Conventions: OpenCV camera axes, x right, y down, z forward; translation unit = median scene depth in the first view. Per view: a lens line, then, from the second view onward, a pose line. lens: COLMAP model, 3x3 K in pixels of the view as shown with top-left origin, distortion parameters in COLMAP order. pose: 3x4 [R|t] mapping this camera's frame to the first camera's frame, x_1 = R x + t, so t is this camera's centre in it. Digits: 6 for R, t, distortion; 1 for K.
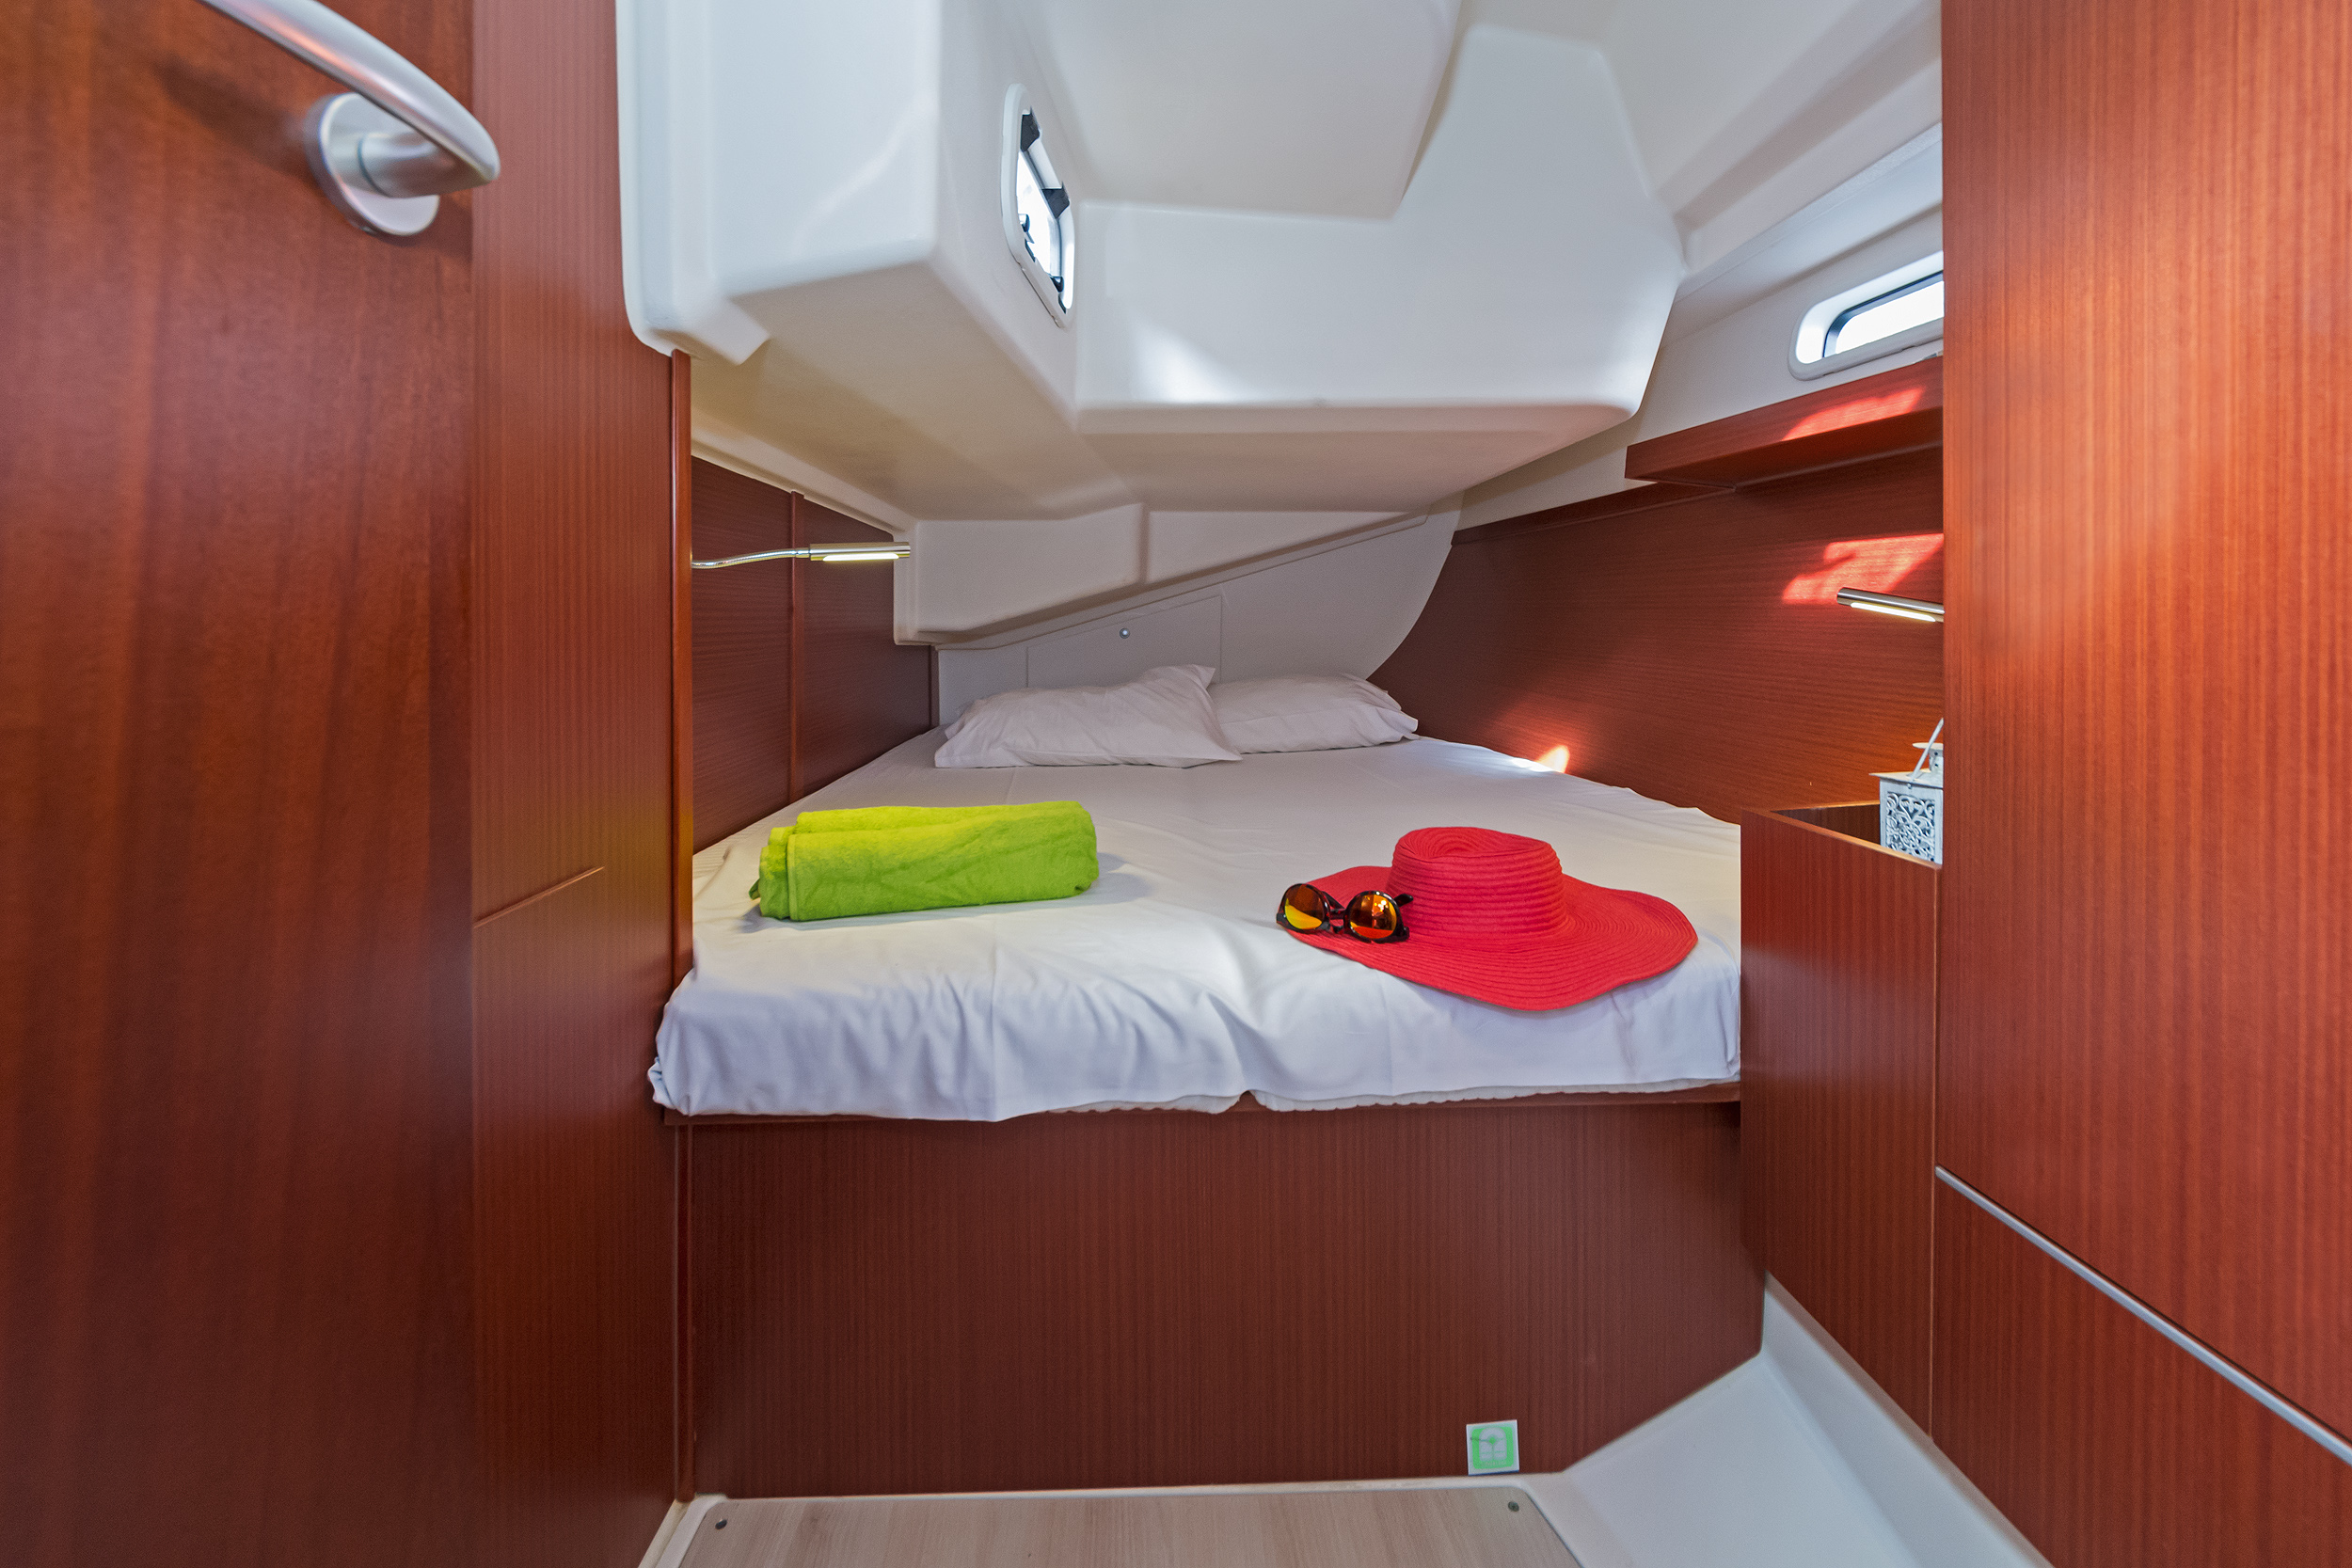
lens RADIAL K [[848.2, 0, 1171.4], [0, 848.2, 801.7], [0, 0, 1]] dist [0.017243, -0.002945]
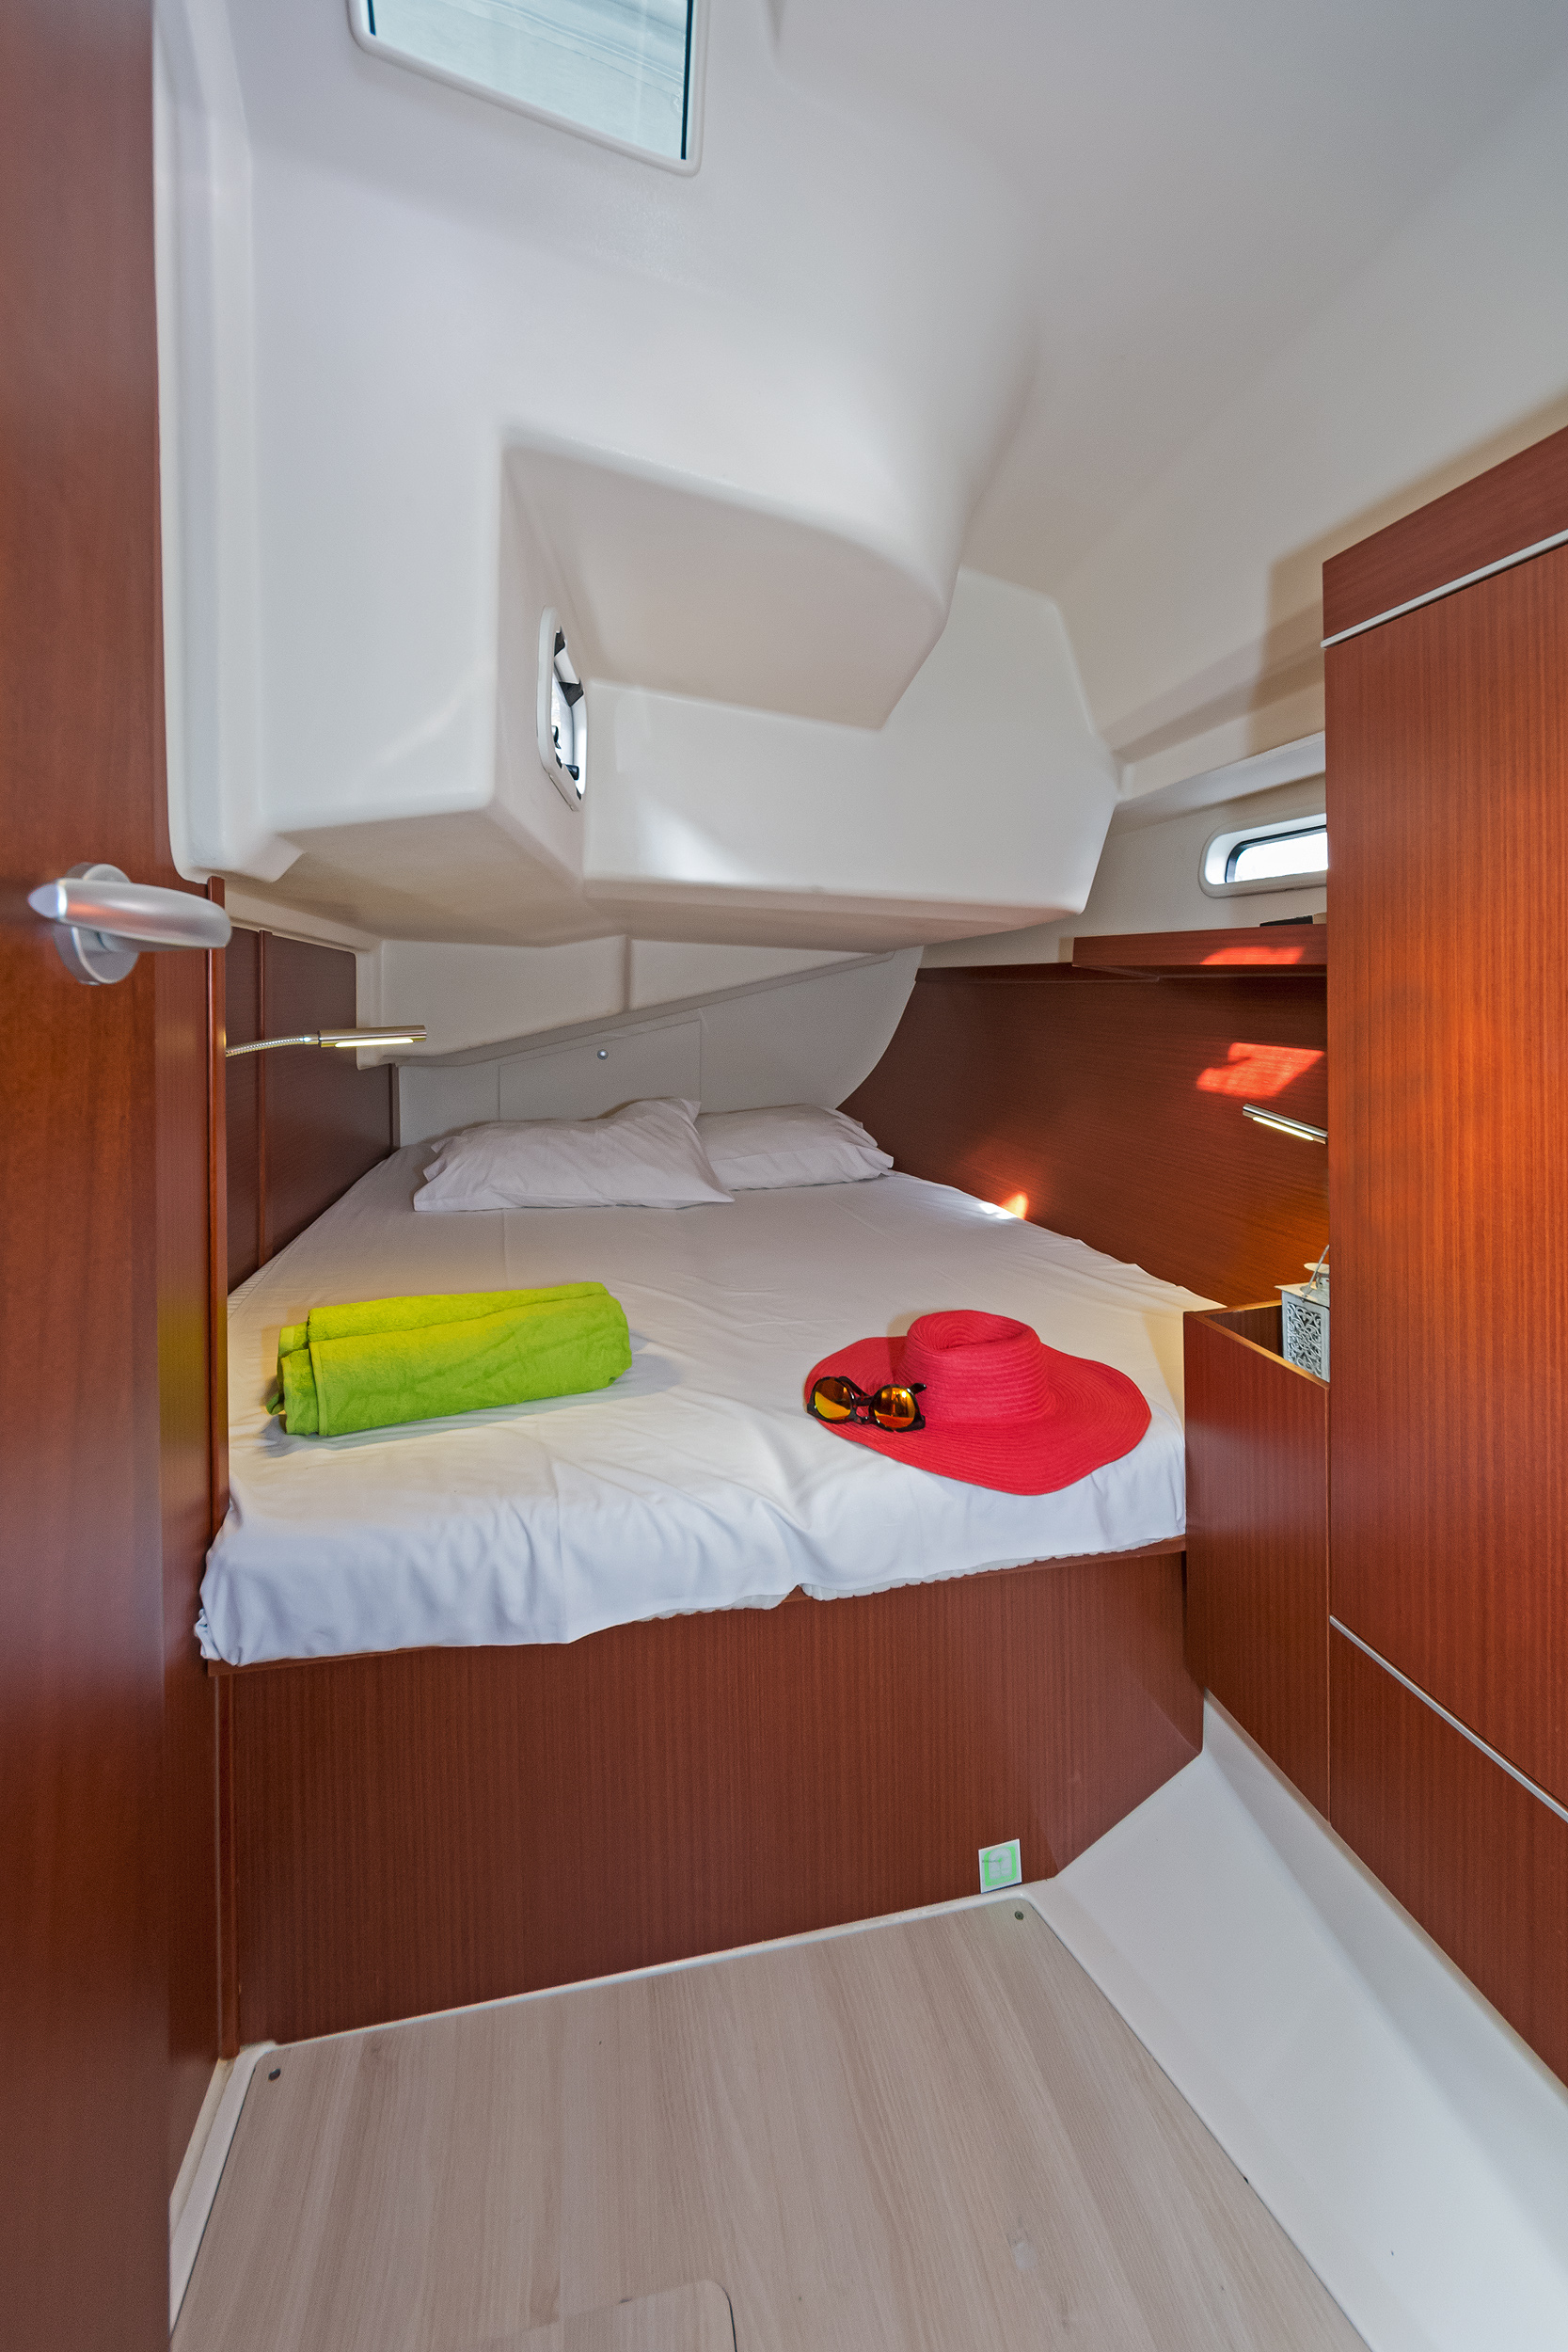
lens RADIAL K [[861.9, 0, 791.4], [0, 861.9, 1172.9], [0, 0, 1]] dist [0.012833, -0.003370]
pose [[0.980020, -0.006373, 0.198797, -0.133242], [0.006864, 0.999975, -0.001783, -0.190301], [-0.198780, 0.003112, 0.980039, -0.104858]]
